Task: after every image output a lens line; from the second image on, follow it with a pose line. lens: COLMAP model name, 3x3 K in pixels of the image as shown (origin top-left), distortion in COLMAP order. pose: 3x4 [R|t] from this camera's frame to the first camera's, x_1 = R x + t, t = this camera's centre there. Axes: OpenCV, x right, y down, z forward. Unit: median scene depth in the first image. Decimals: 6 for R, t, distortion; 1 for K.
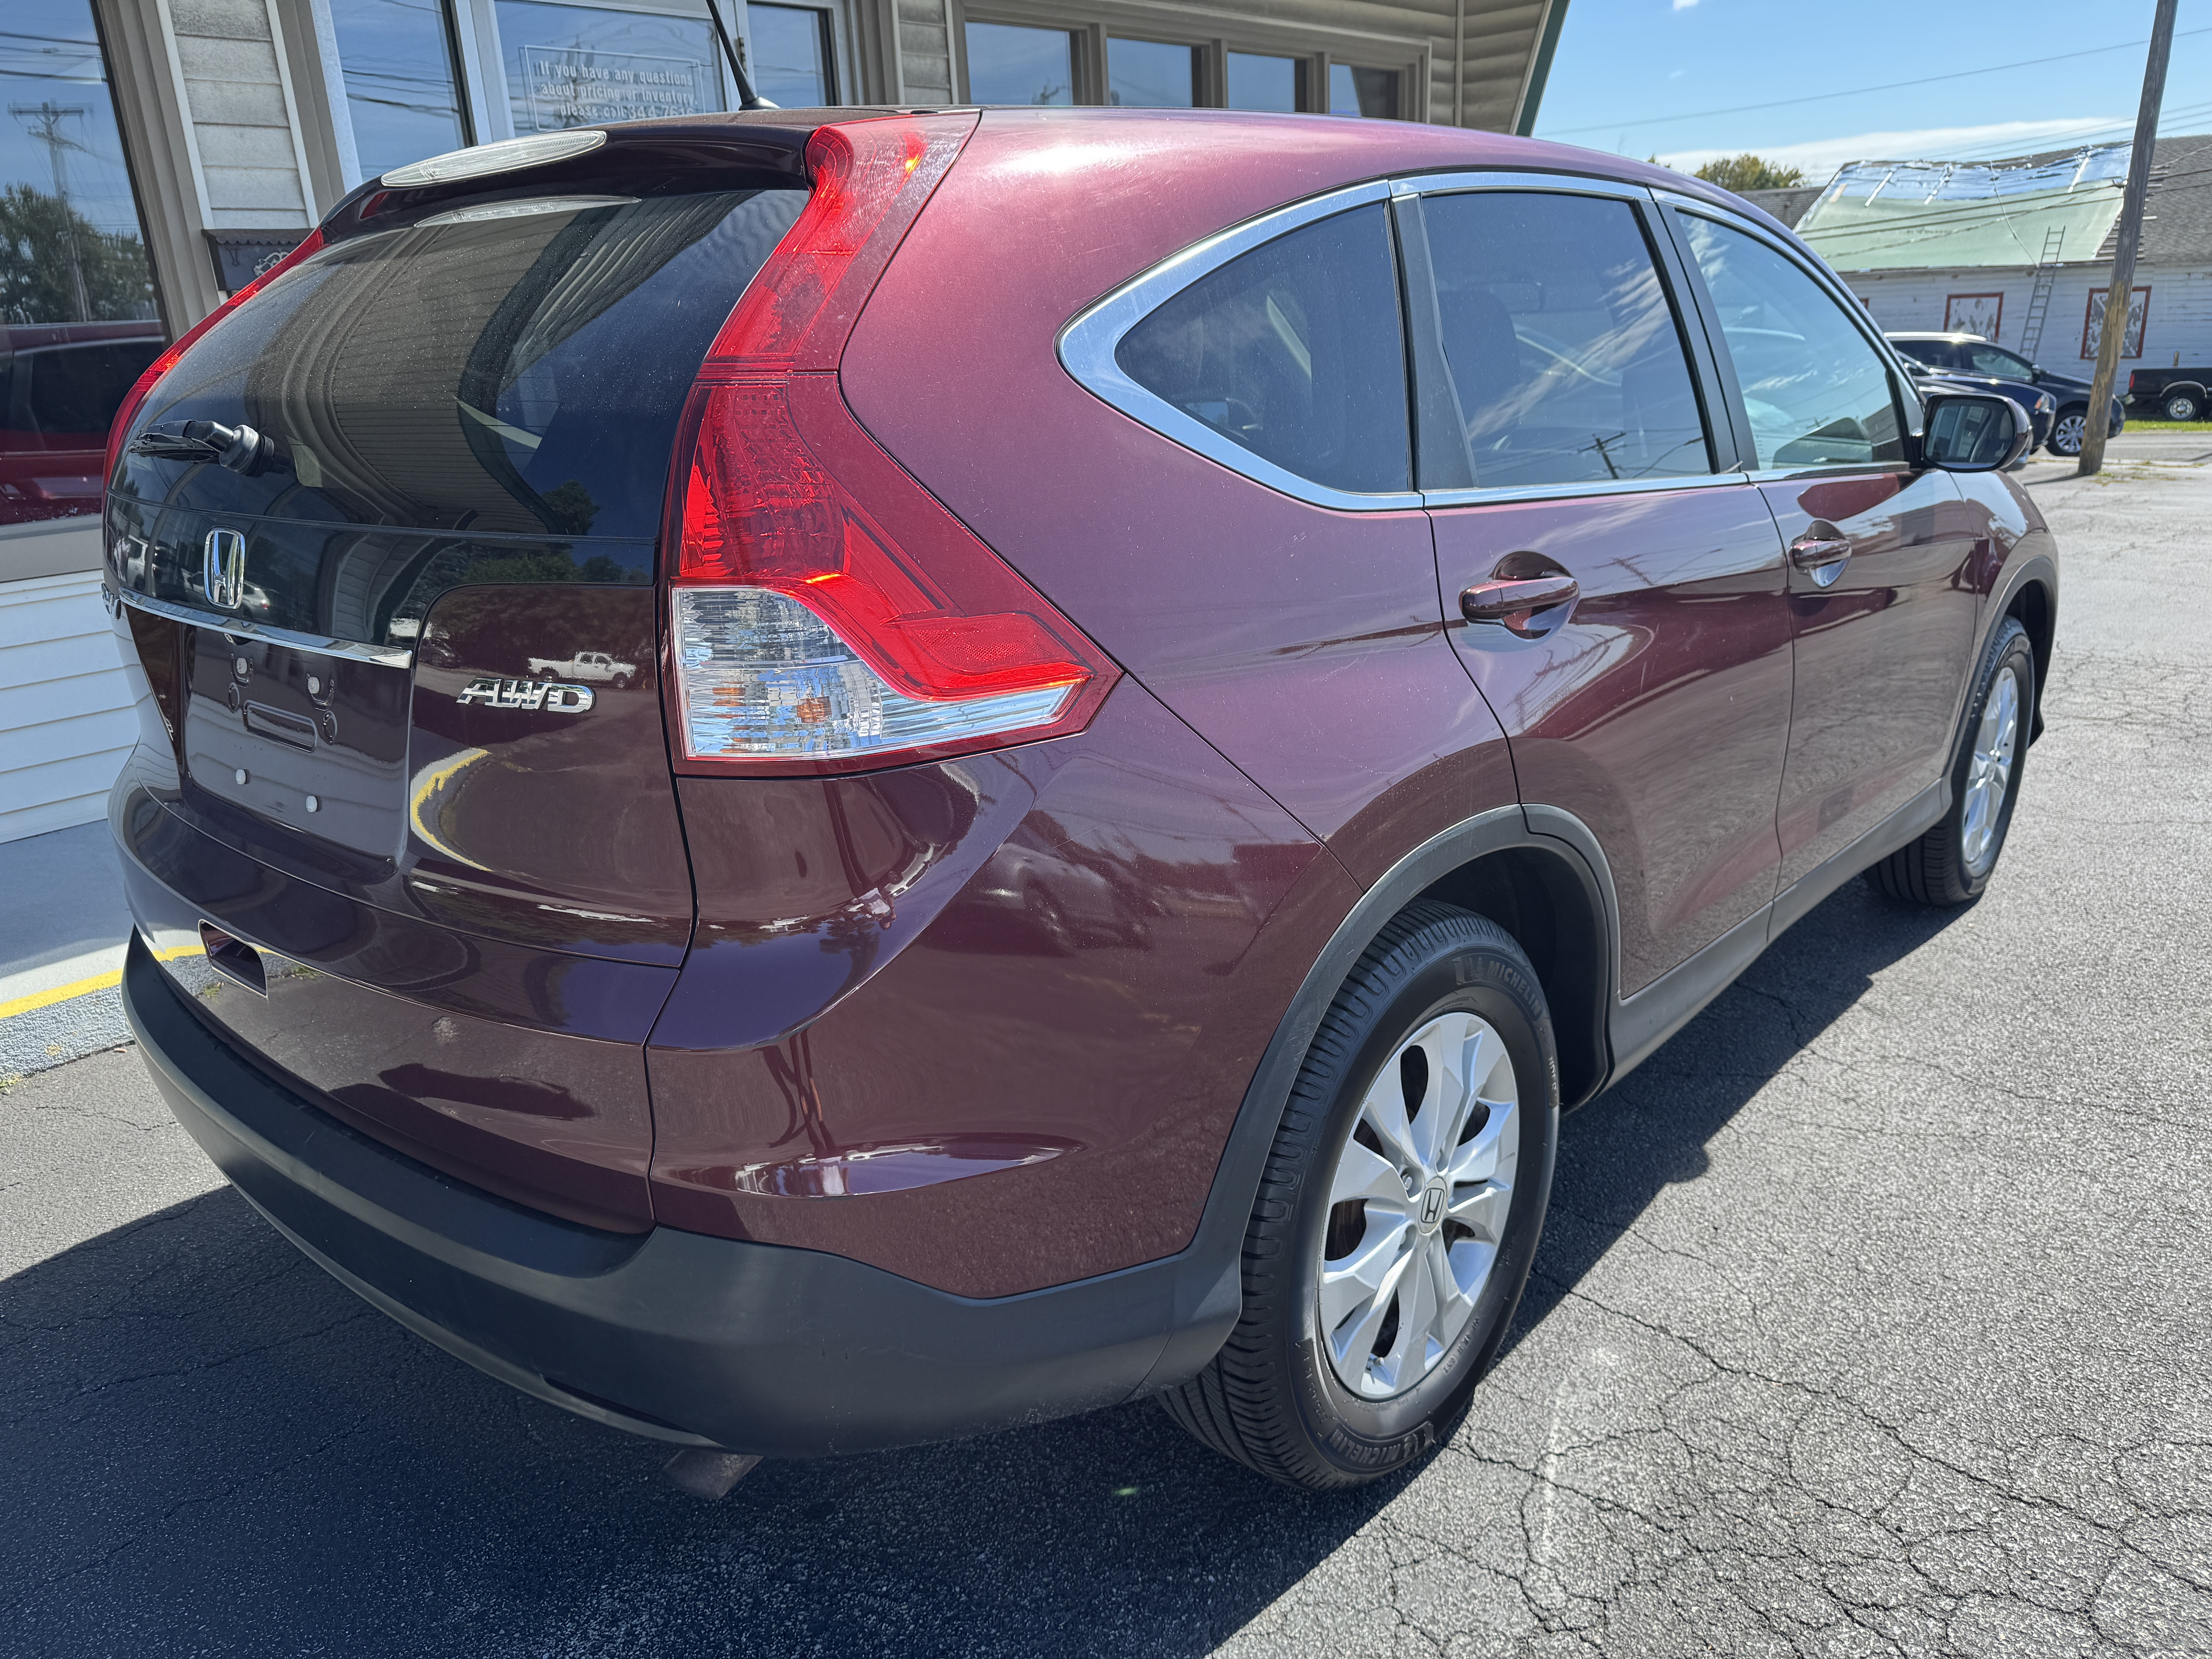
lens RADIAL K [[1516.2, 0, 1090.9], [0, 1516.2, 873.2], [0, 0, 1]] dist [0.062200, -0.082711]
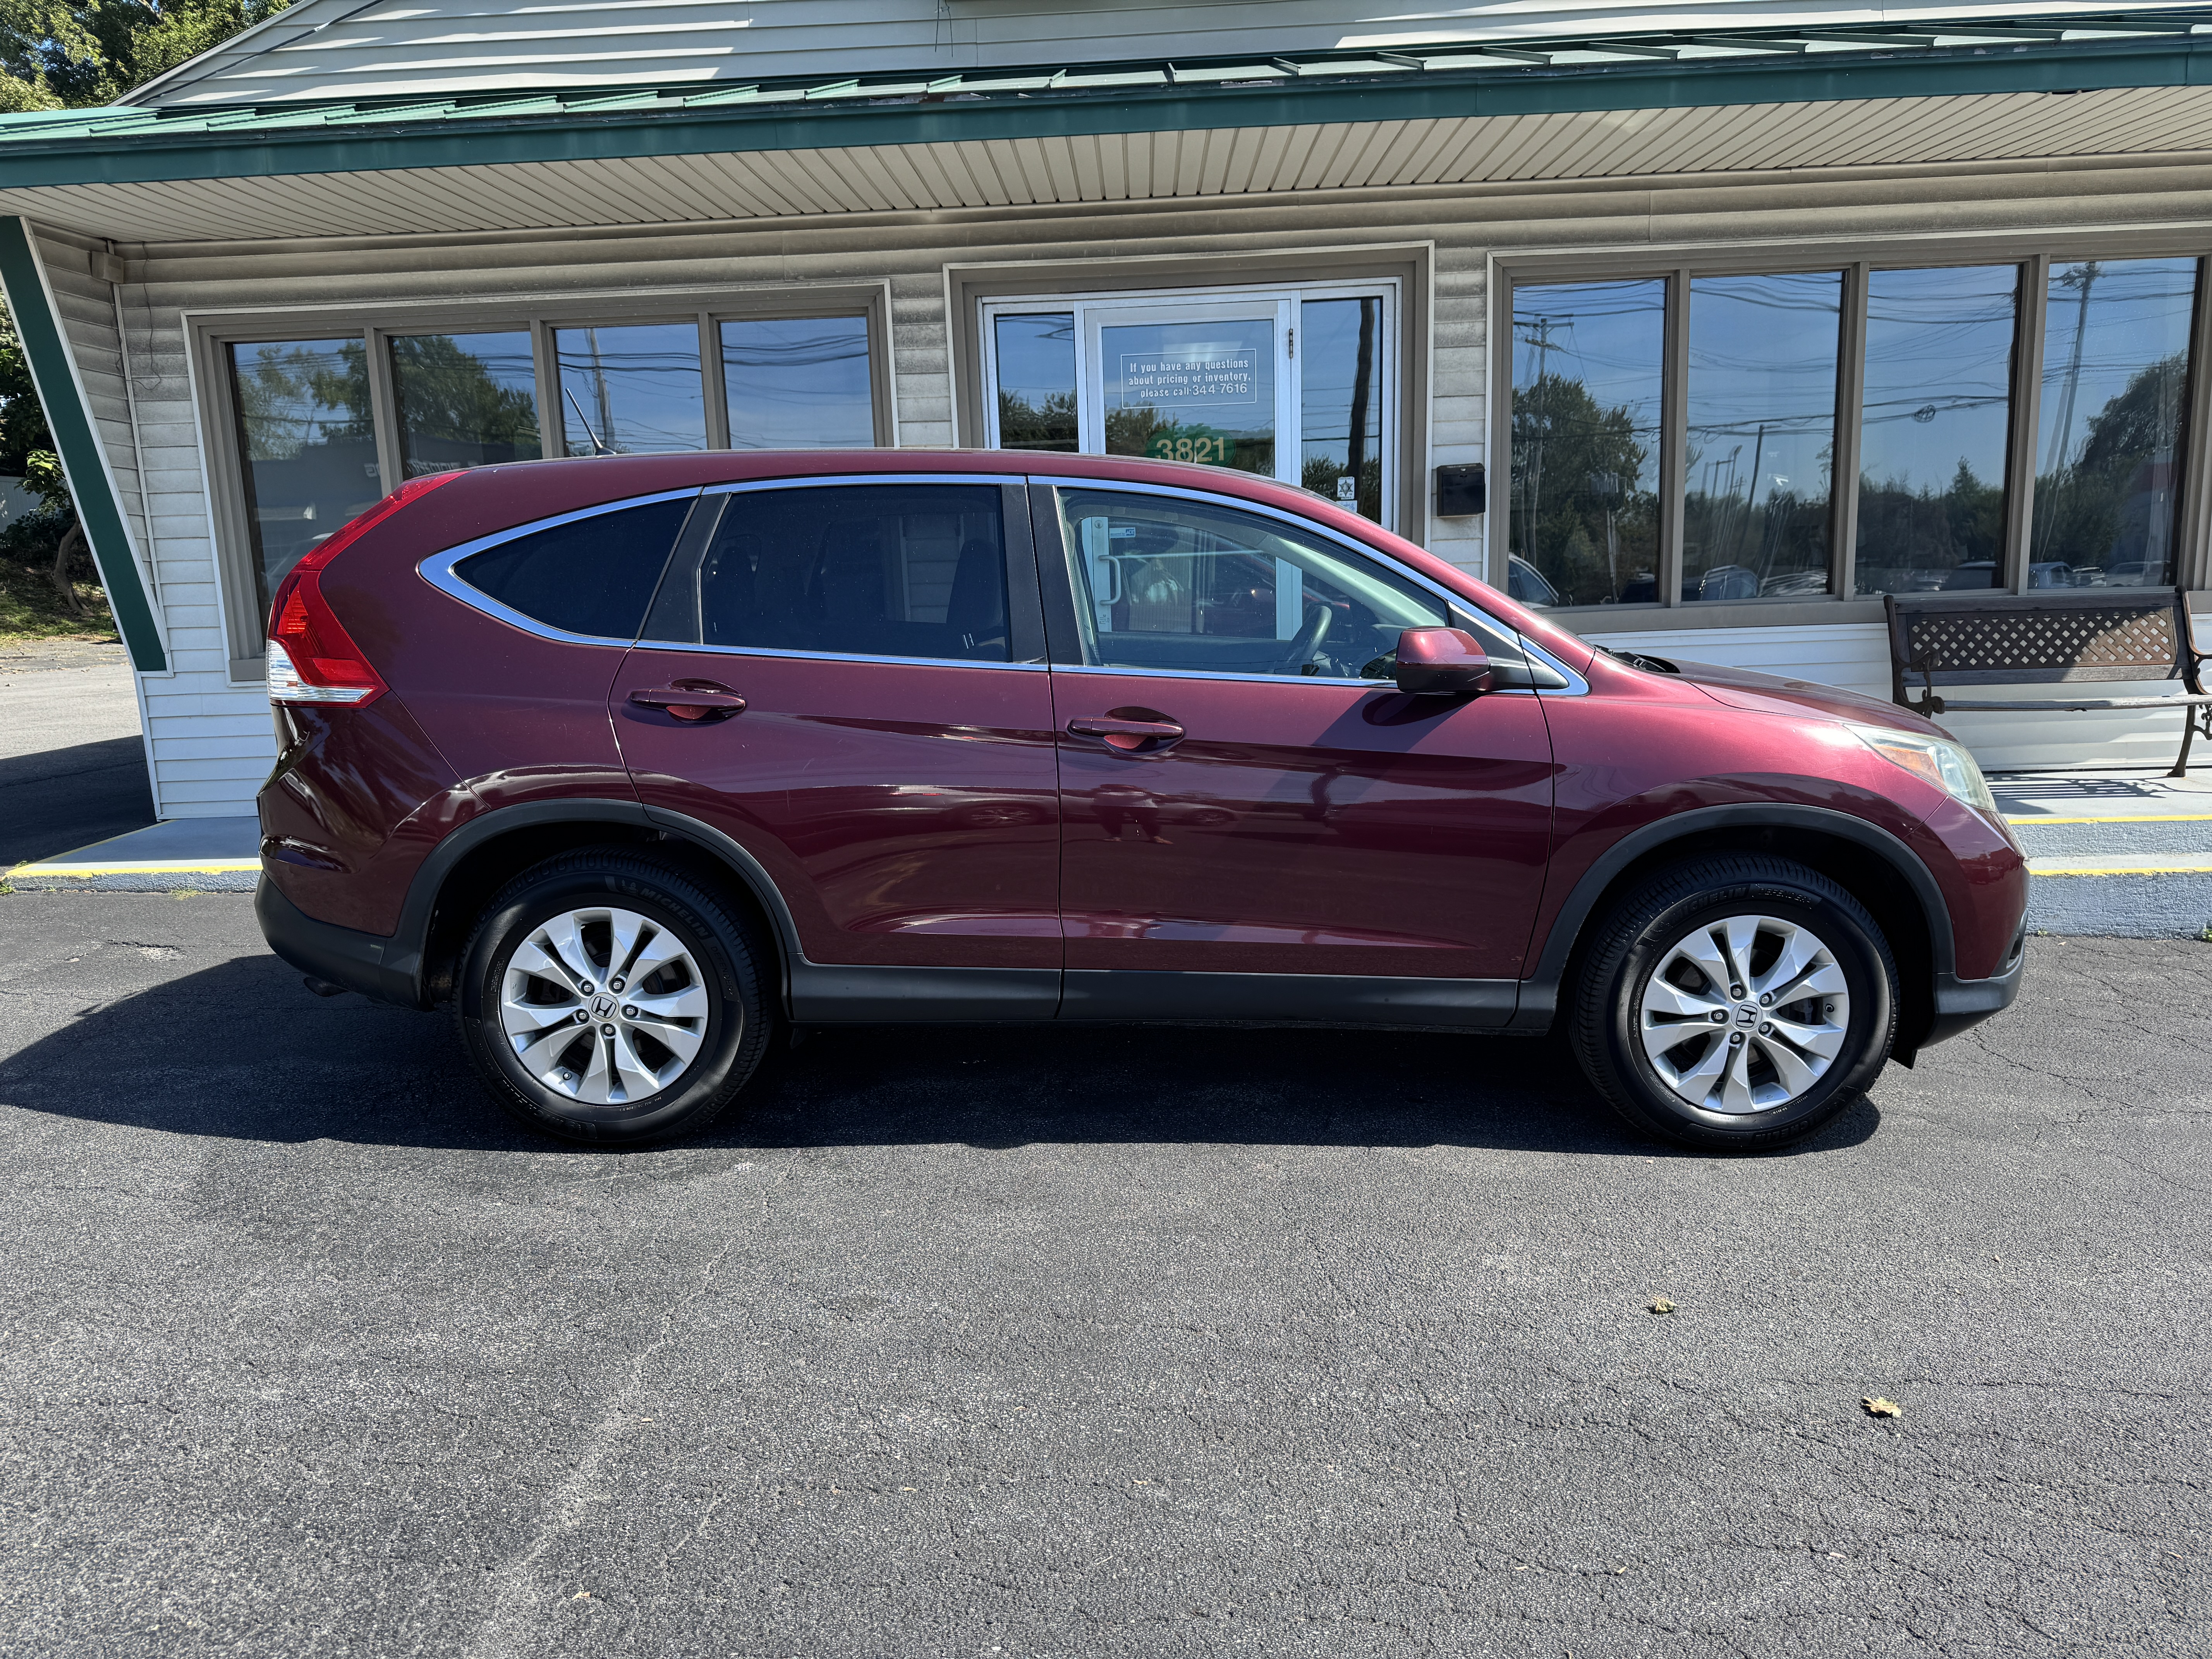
lens RADIAL K [[1516.2, 0, 1090.9], [0, 1516.2, 873.2], [0, 0, 1]] dist [0.062200, -0.082711]
pose [[0.662990, 0.178162, -0.727119, 1.628671], [-0.256161, 0.966629, 0.003279, -0.085863], [0.703438, 0.184085, 0.686503, 0.079758]]
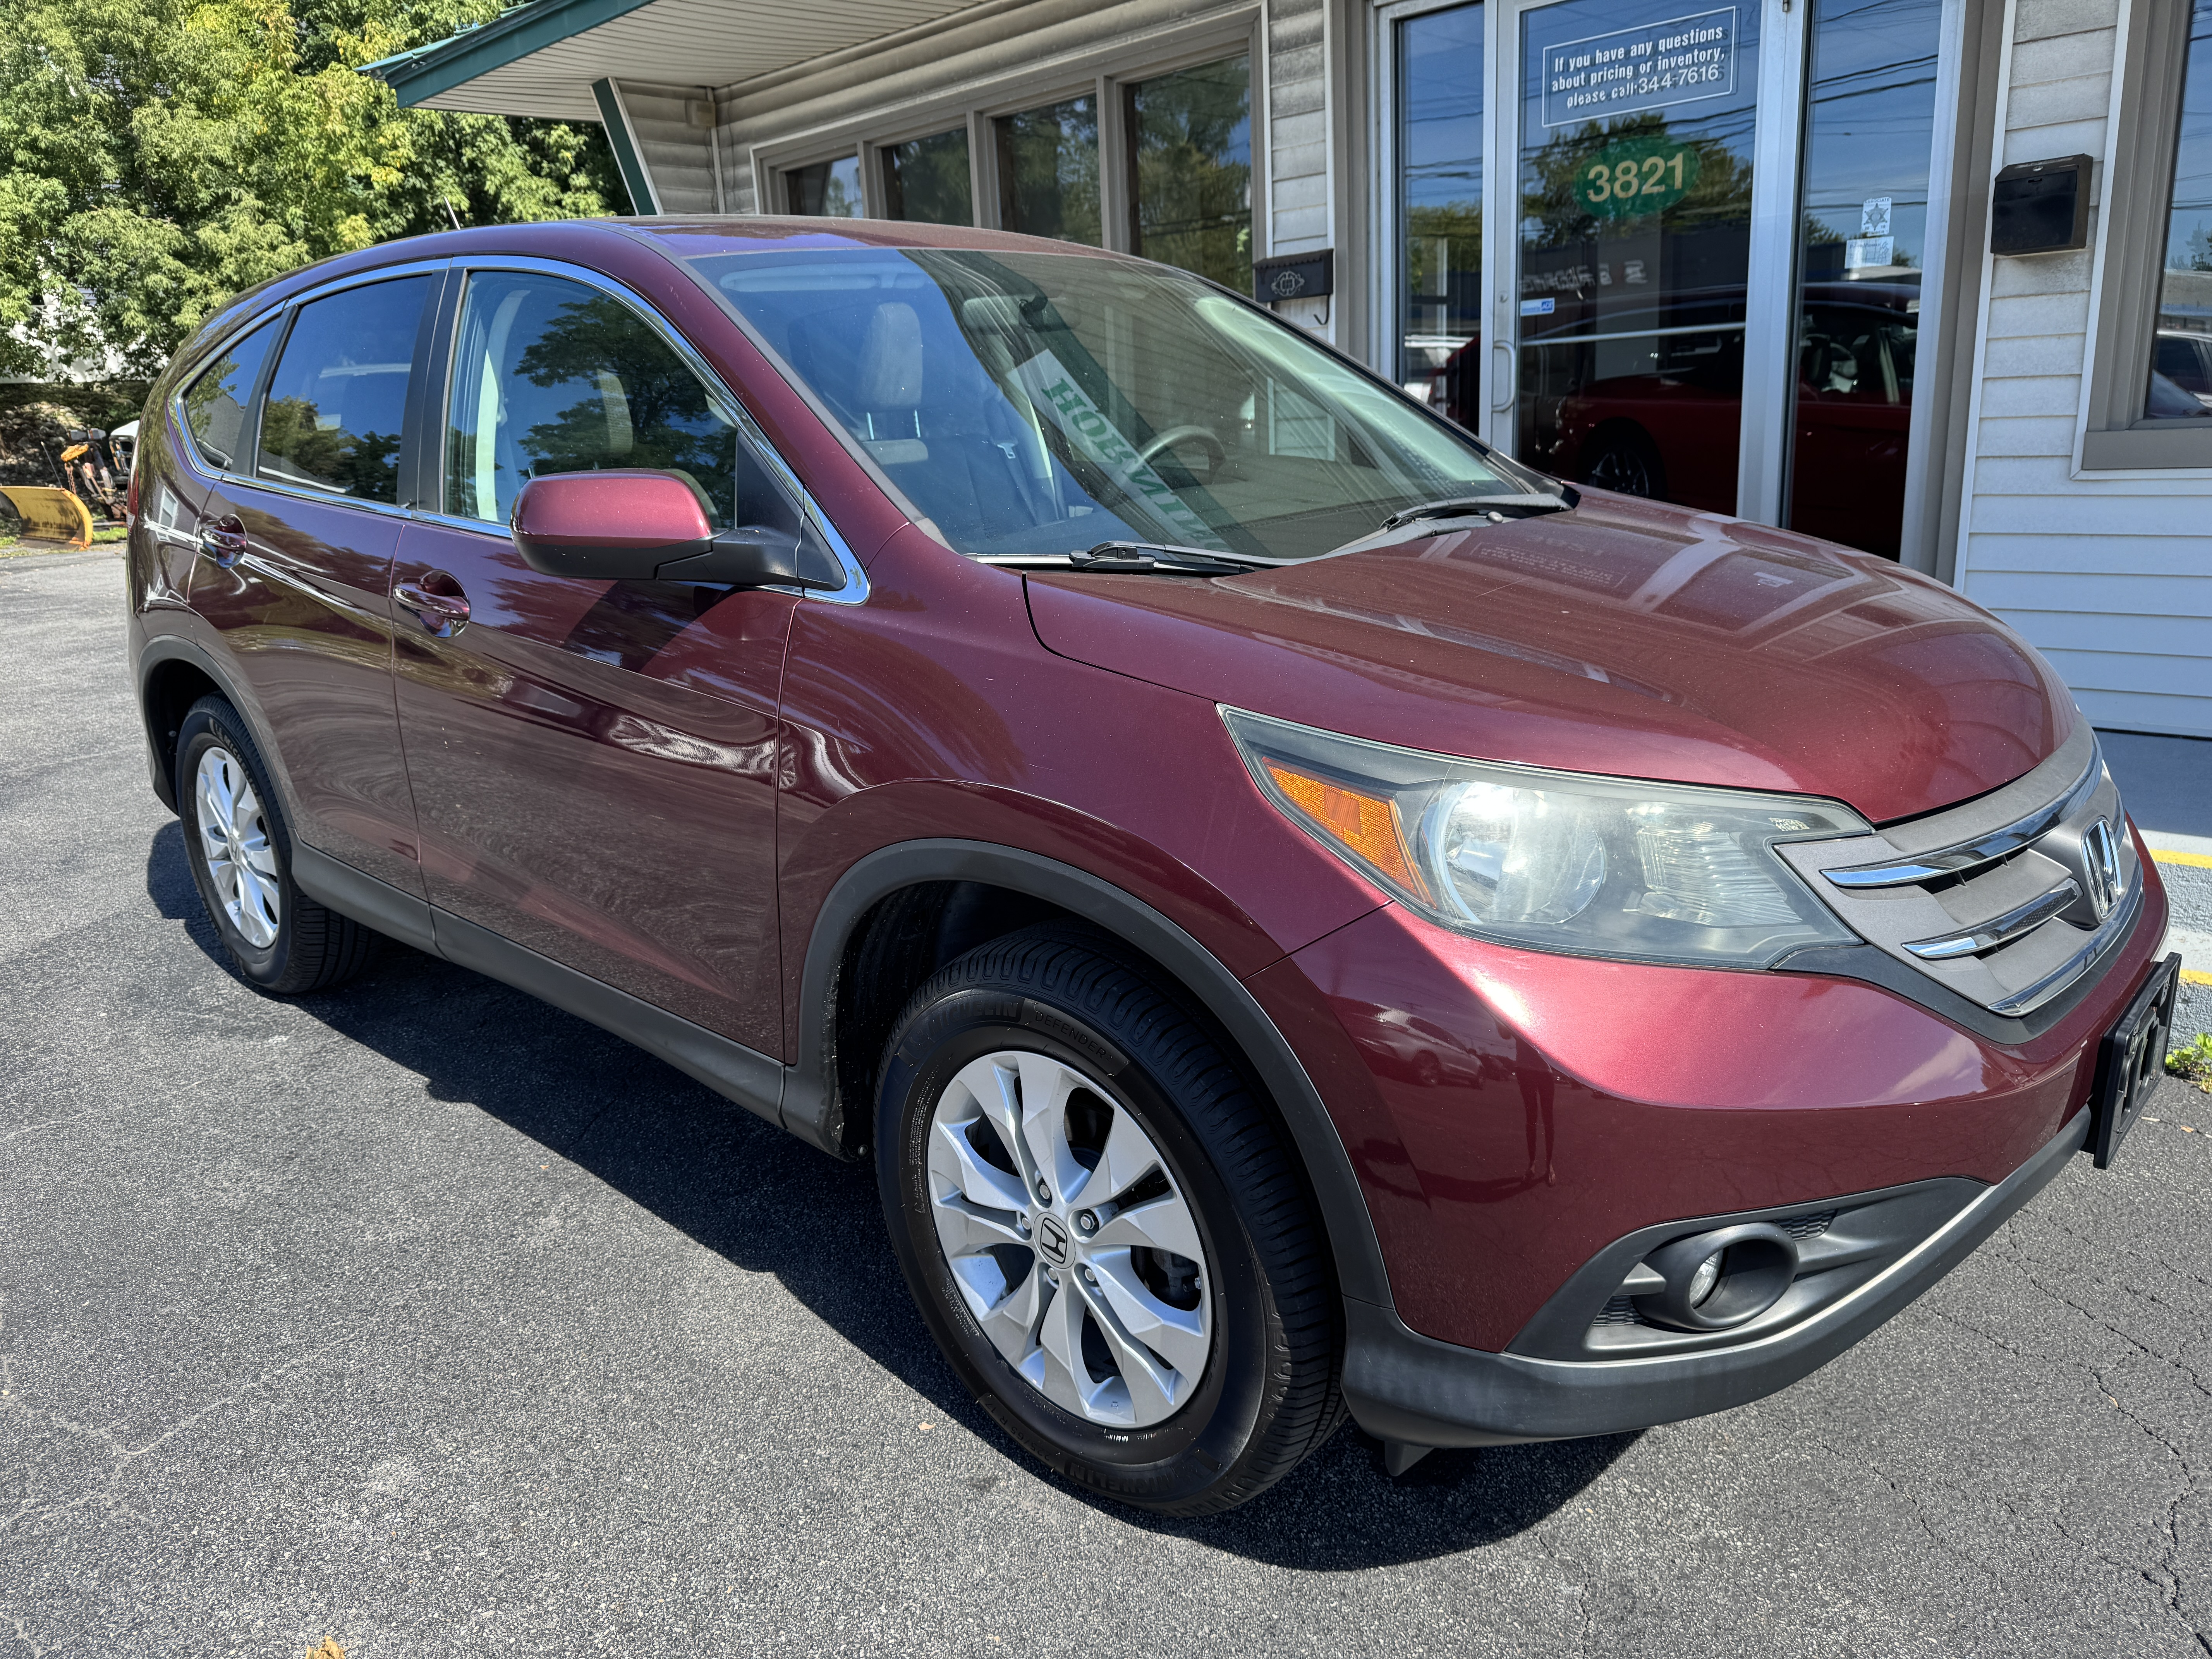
lens RADIAL K [[1558.5, 0, 1106.0], [0, 1558.5, 829.5], [0, 0, 1]] dist [0.070129, -0.101967]
pose [[-0.017775, 0.308482, -0.951064, 1.702721], [-0.285263, 0.910113, 0.300531, -0.579475], [0.958285, 0.276645, 0.071821, 1.556926]]
